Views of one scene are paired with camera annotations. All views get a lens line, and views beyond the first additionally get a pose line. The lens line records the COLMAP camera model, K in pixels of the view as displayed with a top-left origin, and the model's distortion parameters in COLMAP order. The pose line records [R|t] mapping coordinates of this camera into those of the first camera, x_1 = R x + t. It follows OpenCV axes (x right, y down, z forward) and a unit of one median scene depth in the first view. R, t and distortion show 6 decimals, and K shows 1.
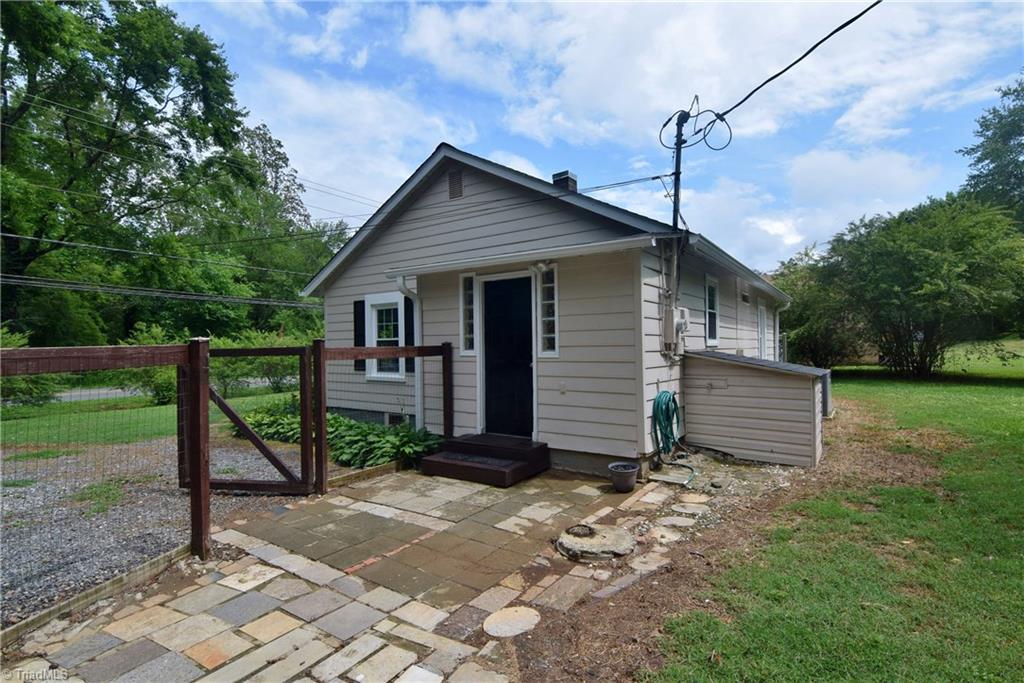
lens RADIAL K [[498.2, 0, 508.7], [0, 498.2, 341.4], [0, 0, 1]] dist [-0.010861, -0.007630]
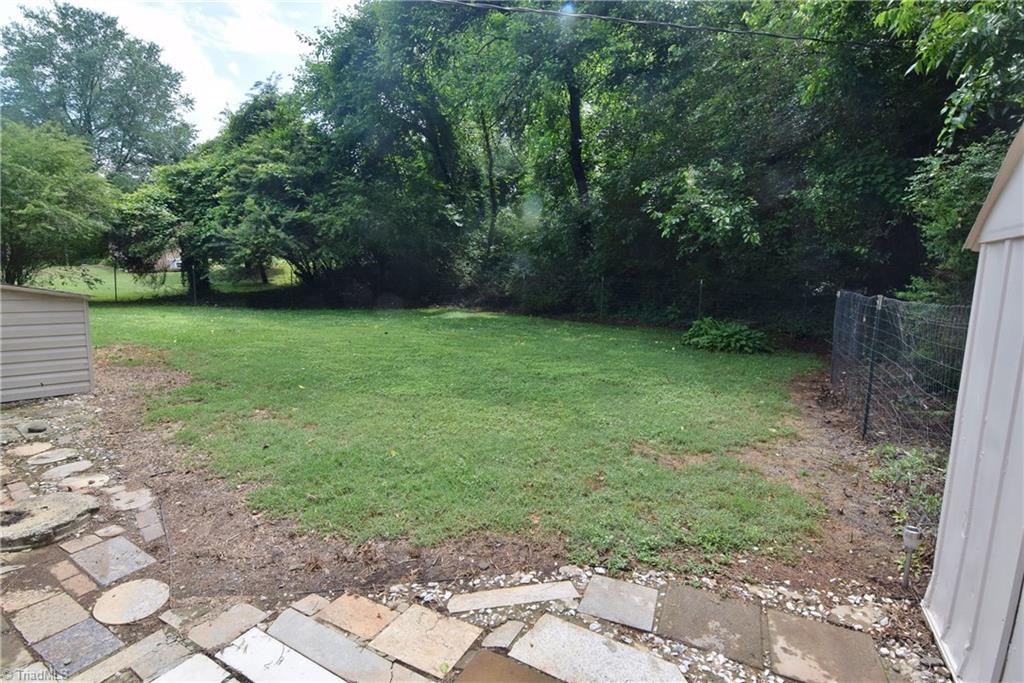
lens RADIAL K [[498.2, 0, 510.3], [0, 498.2, 343.9], [0, 0, 1]] dist [-0.010861, -0.007630]
pose [[-0.023248, -0.117696, 0.992778, -0.549863], [-0.038739, 0.992406, 0.116745, 0.024871], [-0.998979, -0.035745, -0.027631, 0.310417]]
